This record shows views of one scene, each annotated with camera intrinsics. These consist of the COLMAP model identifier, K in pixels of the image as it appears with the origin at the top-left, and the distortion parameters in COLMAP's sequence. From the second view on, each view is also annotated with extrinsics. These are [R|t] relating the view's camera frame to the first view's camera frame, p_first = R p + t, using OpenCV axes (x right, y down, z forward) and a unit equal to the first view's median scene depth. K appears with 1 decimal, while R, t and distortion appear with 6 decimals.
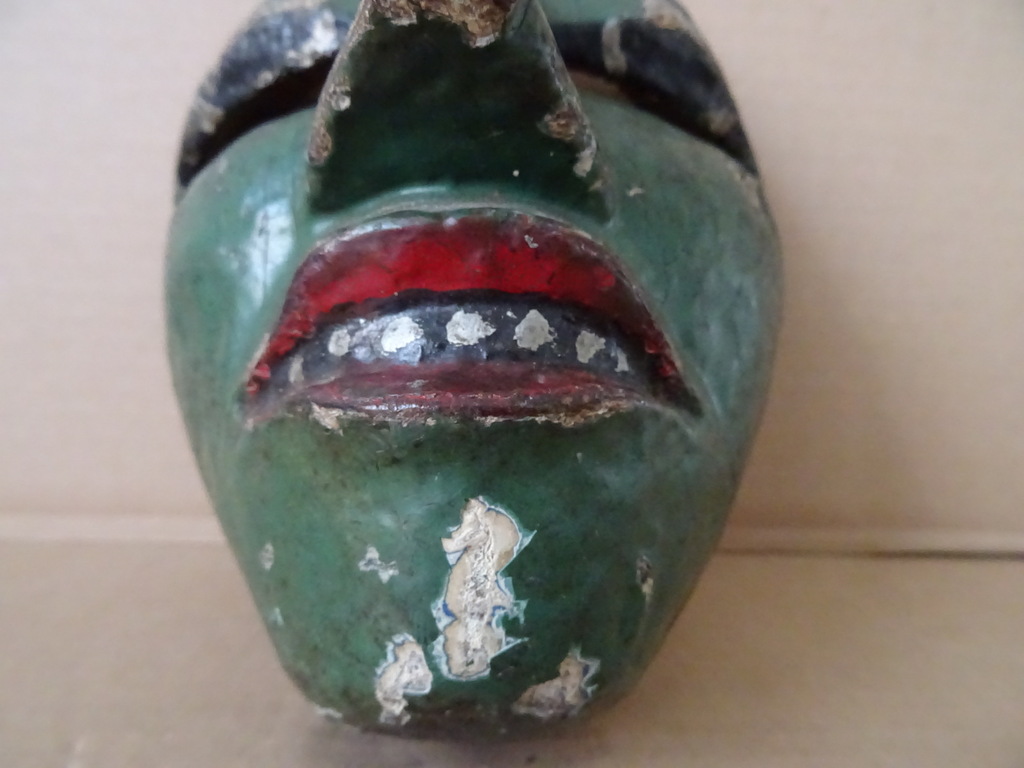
lens RADIAL K [[722.1, 0, 512.0], [0, 722.1, 384.0], [0, 0, 1]] dist [0.000733, 0.000604]
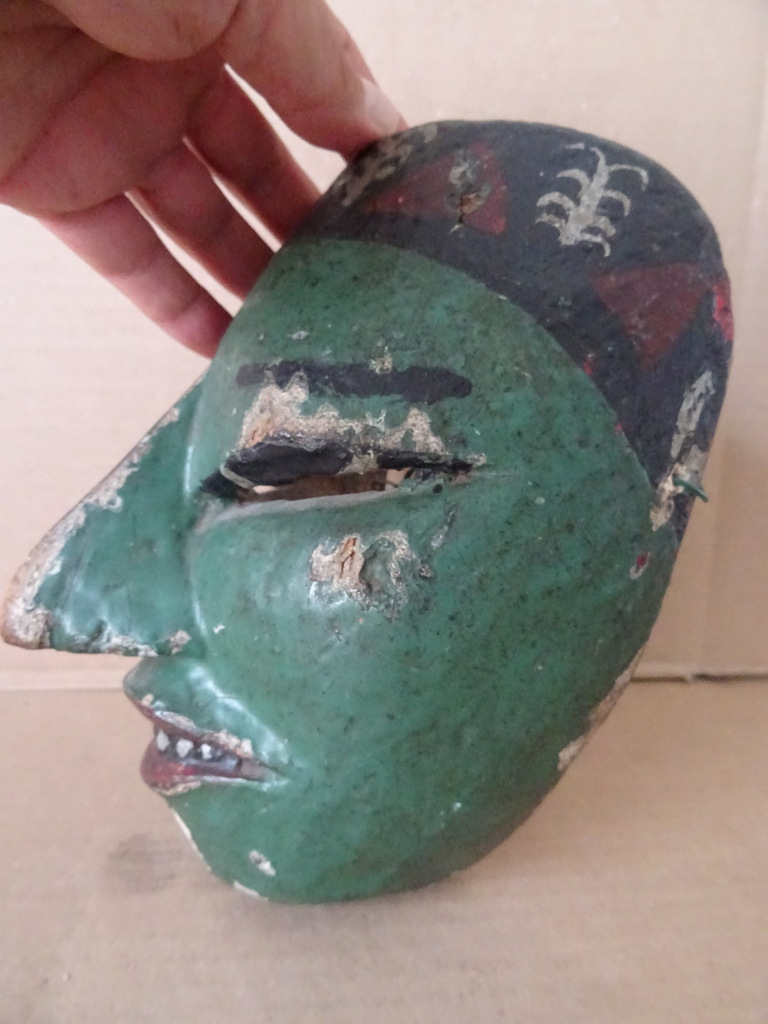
lens RADIAL K [[722.1, 0, 384.0], [0, 722.1, 512.0], [0, 0, 1]] dist [0.000733, 0.000604]
pose [[0.410938, 0.036838, -0.910919, 2.096985], [0.341781, 0.920084, 0.191394, -0.831062], [0.845172, -0.389986, 0.365507, 1.065559]]
